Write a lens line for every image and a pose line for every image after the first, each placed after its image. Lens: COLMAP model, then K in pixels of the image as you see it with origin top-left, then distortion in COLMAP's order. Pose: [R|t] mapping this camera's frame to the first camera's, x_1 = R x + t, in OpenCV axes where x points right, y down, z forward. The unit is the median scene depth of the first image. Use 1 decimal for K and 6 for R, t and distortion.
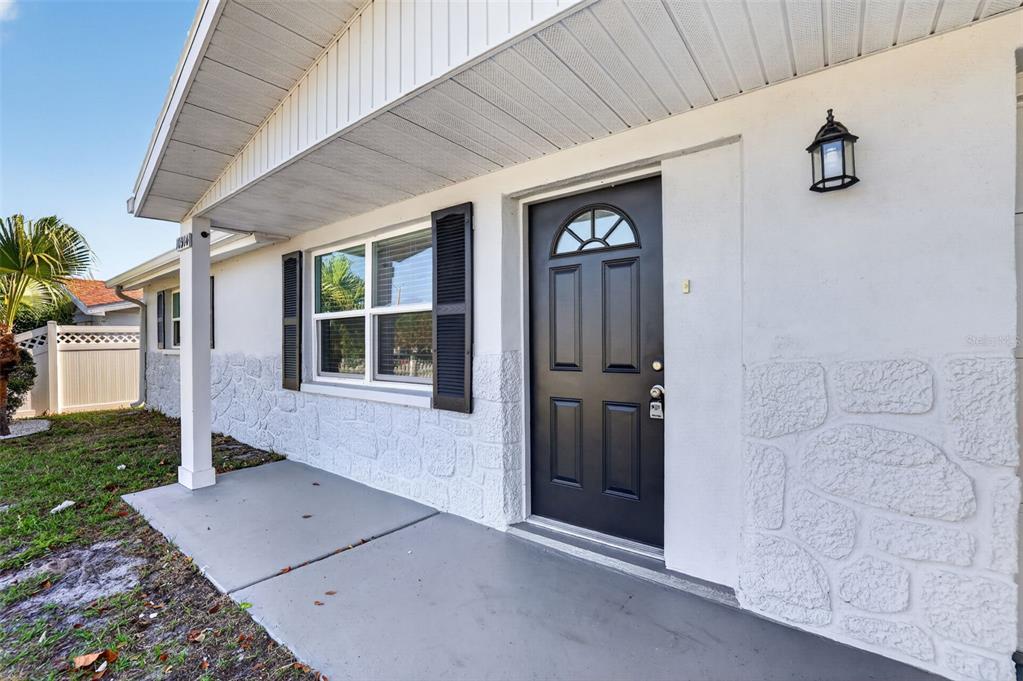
lens RADIAL K [[442.2, 0, 503.0], [0, 442.2, 339.4], [0, 0, 1]] dist [-0.045132, 0.013915]
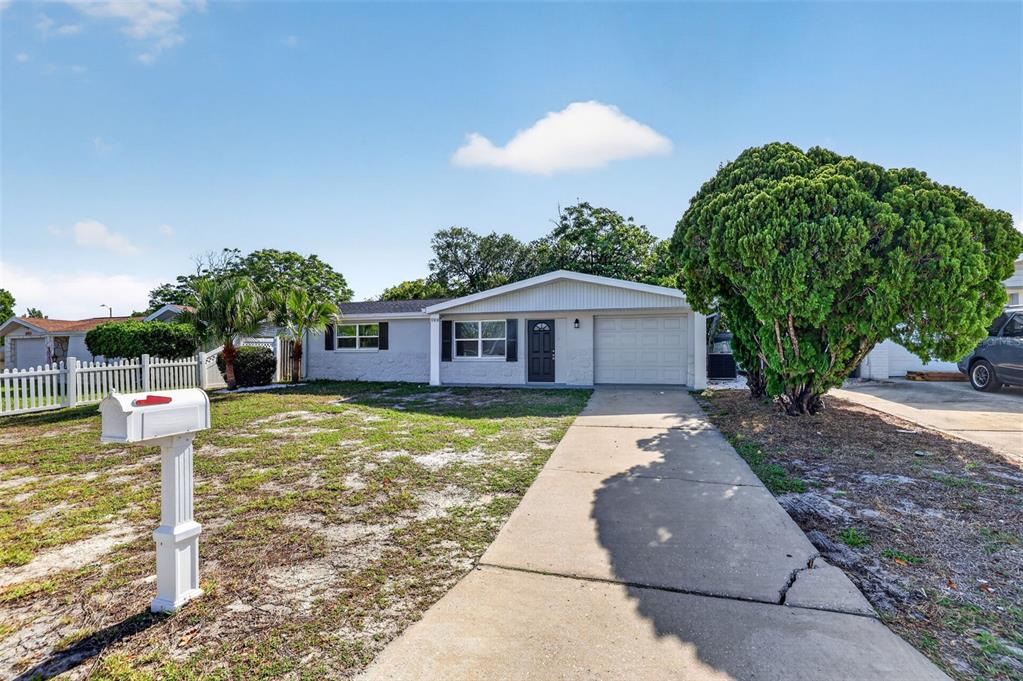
lens RADIAL K [[454.9, 0, 511.5], [0, 454.9, 340.5], [0, 0, 1]] dist [-0.051920, -0.000058]
pose [[0.929726, 0.005076, 0.368218, -1.994459], [-0.000352, 0.999917, -0.012896, -0.001114], [-0.368252, 0.011860, 0.929650, -3.700674]]
